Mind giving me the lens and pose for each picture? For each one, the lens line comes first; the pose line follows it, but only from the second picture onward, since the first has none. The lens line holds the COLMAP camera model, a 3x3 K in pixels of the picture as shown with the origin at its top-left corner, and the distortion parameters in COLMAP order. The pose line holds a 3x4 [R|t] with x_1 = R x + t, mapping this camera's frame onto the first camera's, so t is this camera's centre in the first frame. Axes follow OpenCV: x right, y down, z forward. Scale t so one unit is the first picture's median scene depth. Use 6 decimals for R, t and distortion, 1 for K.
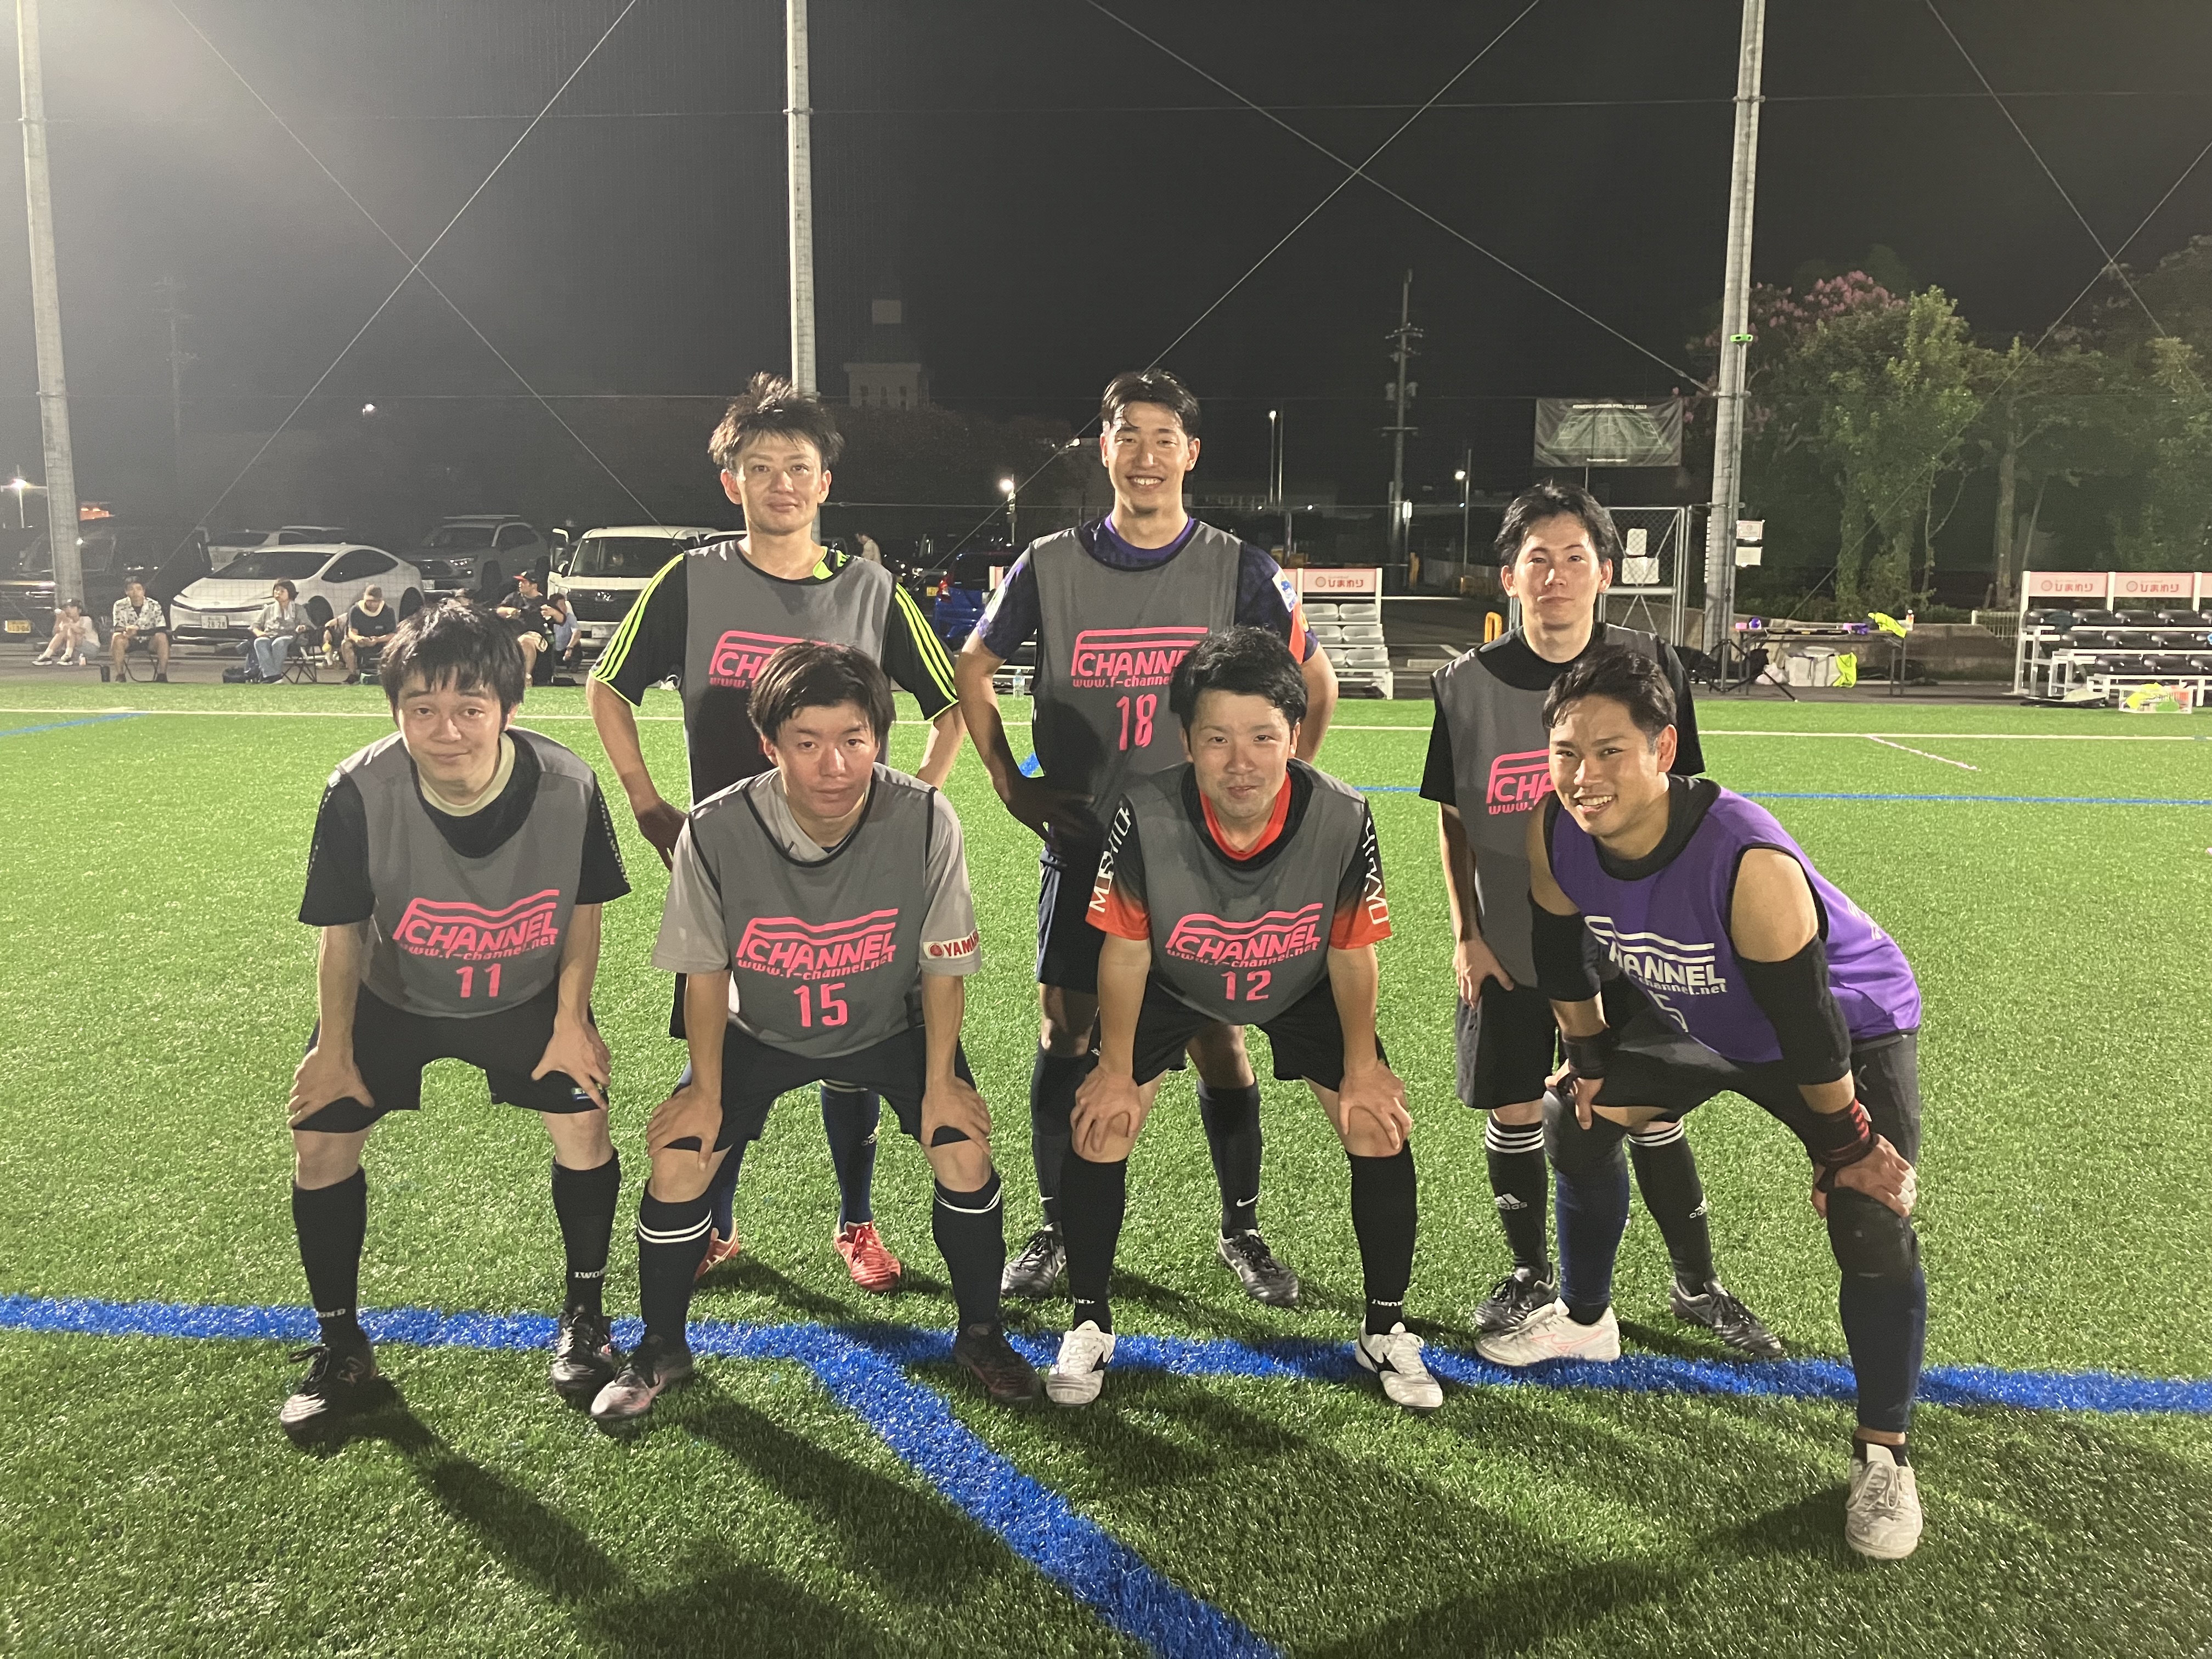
lens RADIAL K [[1813.6, 0, 1102.3], [0, 1813.6, 822.8], [0, 0, 1]] dist [-0.017490, -0.007602]
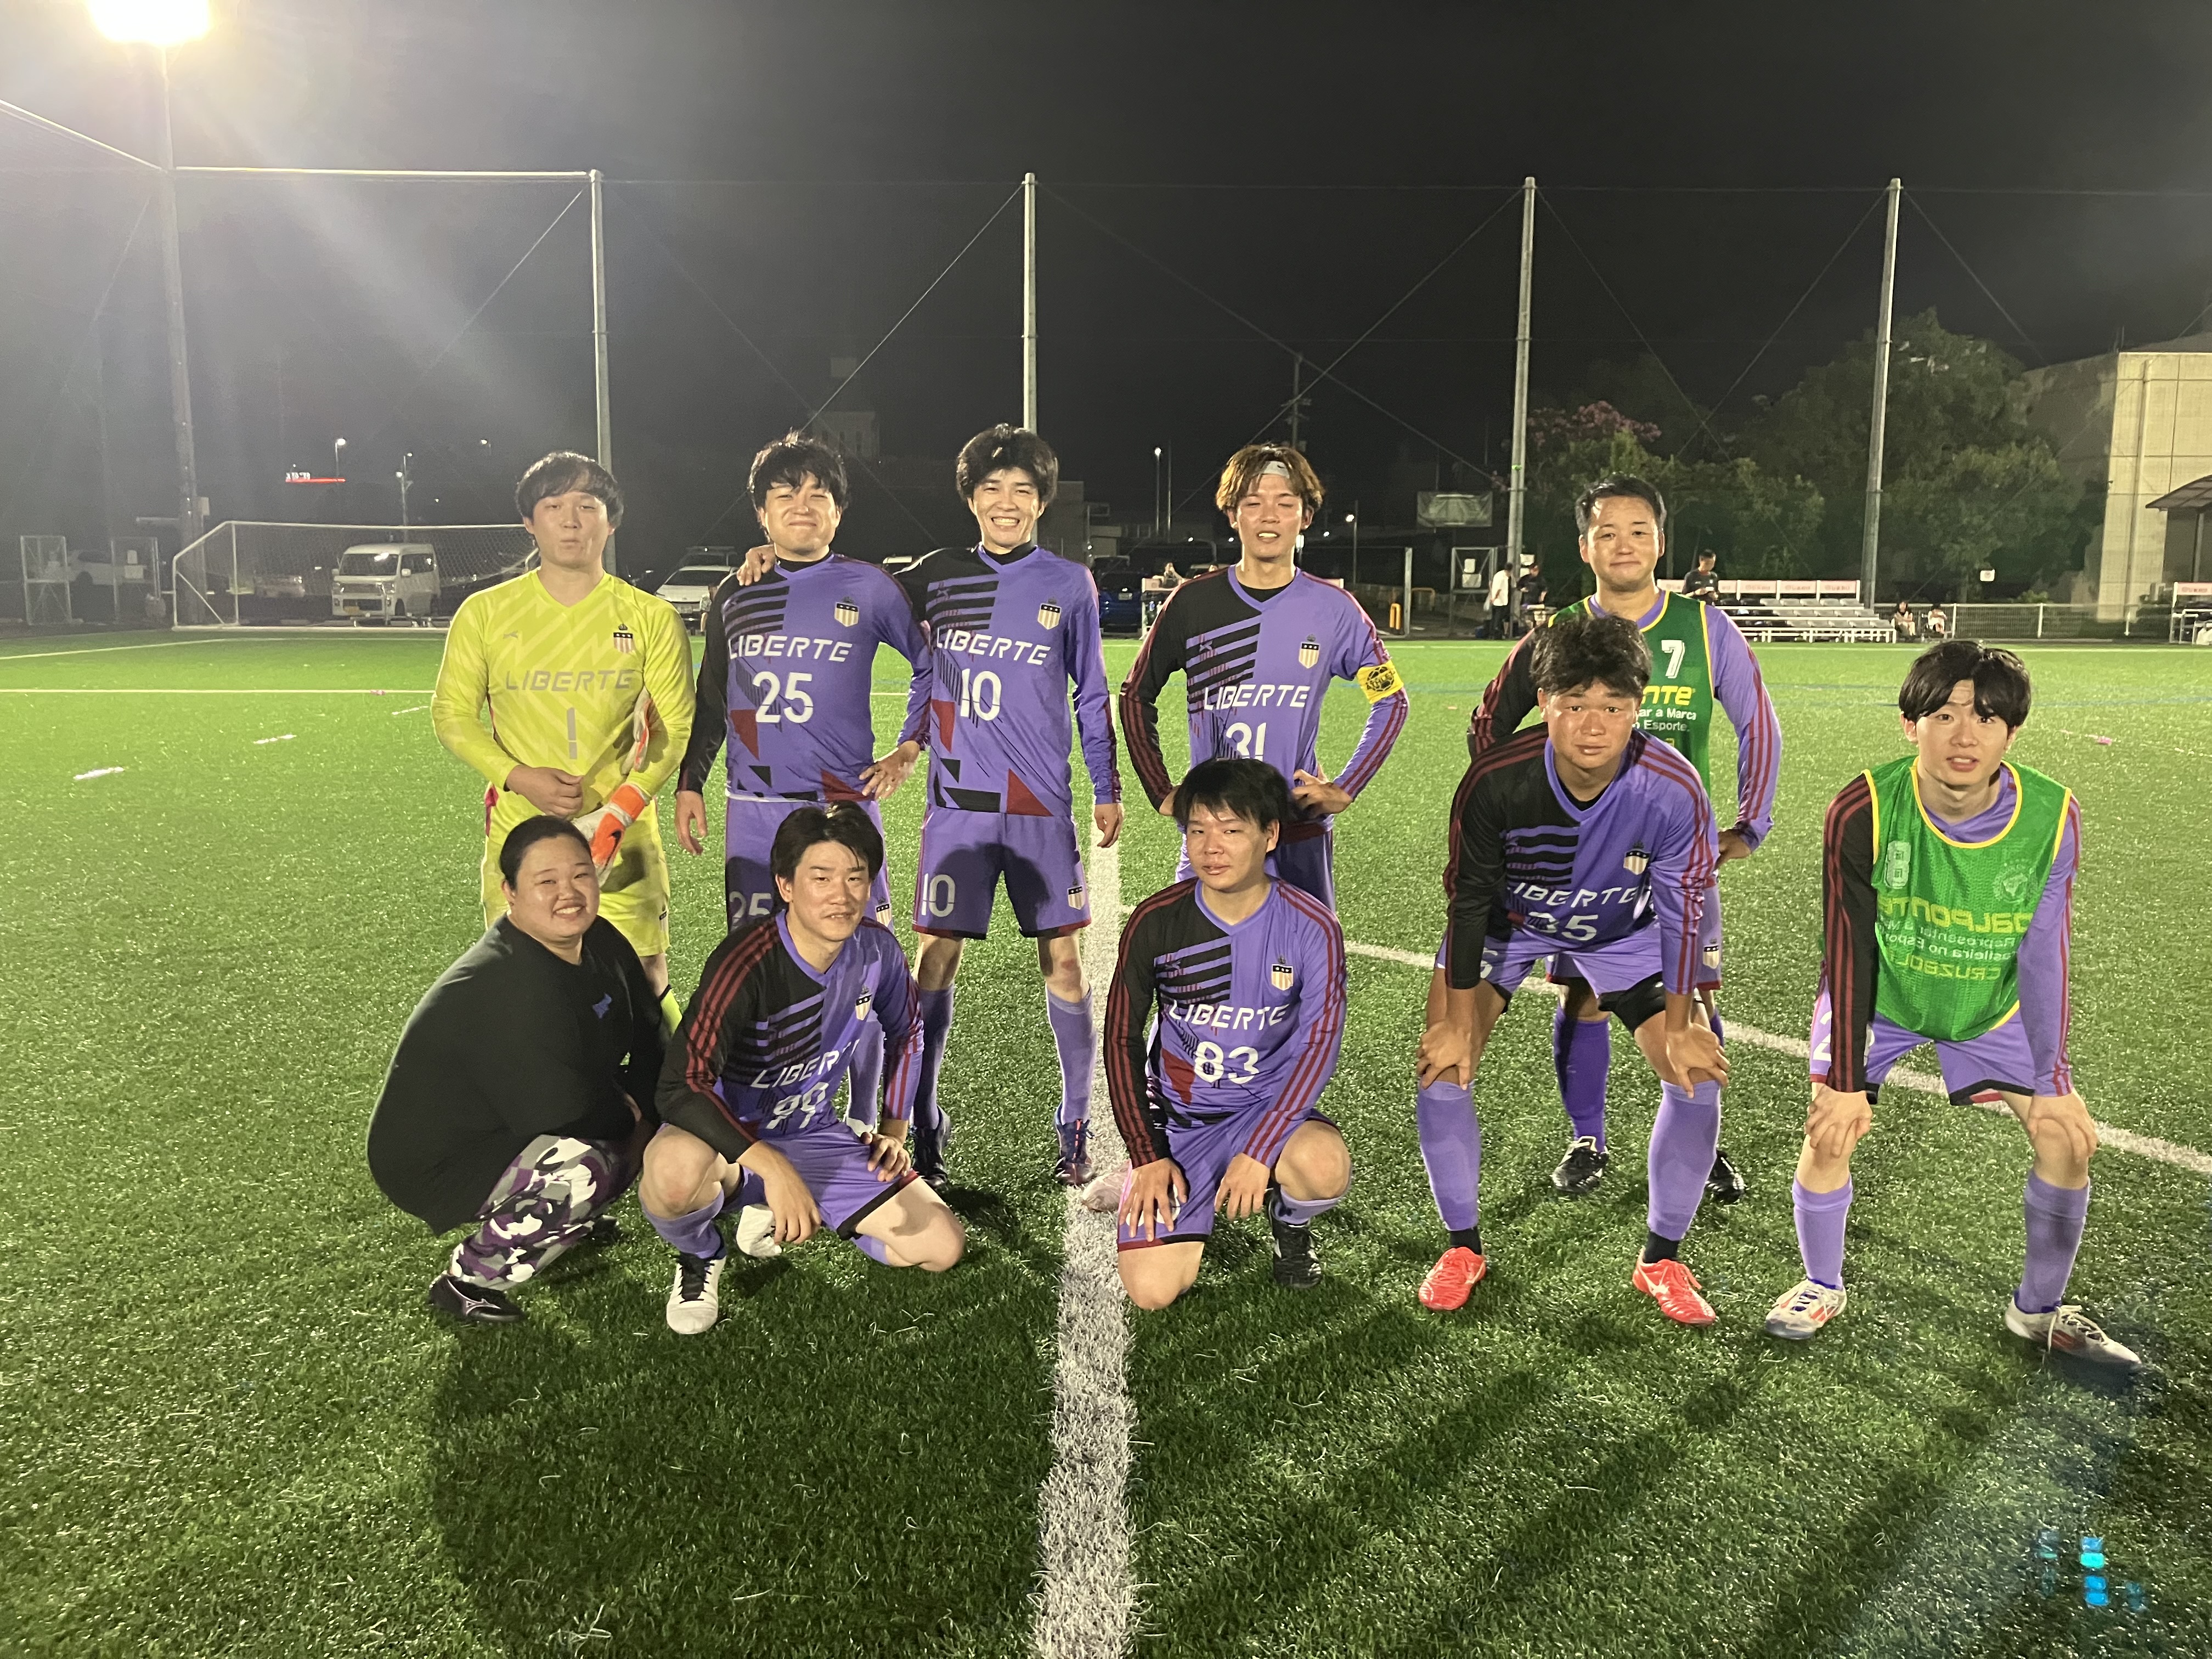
lens RADIAL K [[1813.6, 0, 1107.8], [0, 1813.6, 834.3], [0, 0, 1]] dist [-0.017490, -0.007602]
pose [[0.996671, -0.010798, 0.080807, -0.248396], [0.011367, 0.999914, -0.006584, 0.139357], [-0.080729, 0.007481, 0.996708, -0.891245]]
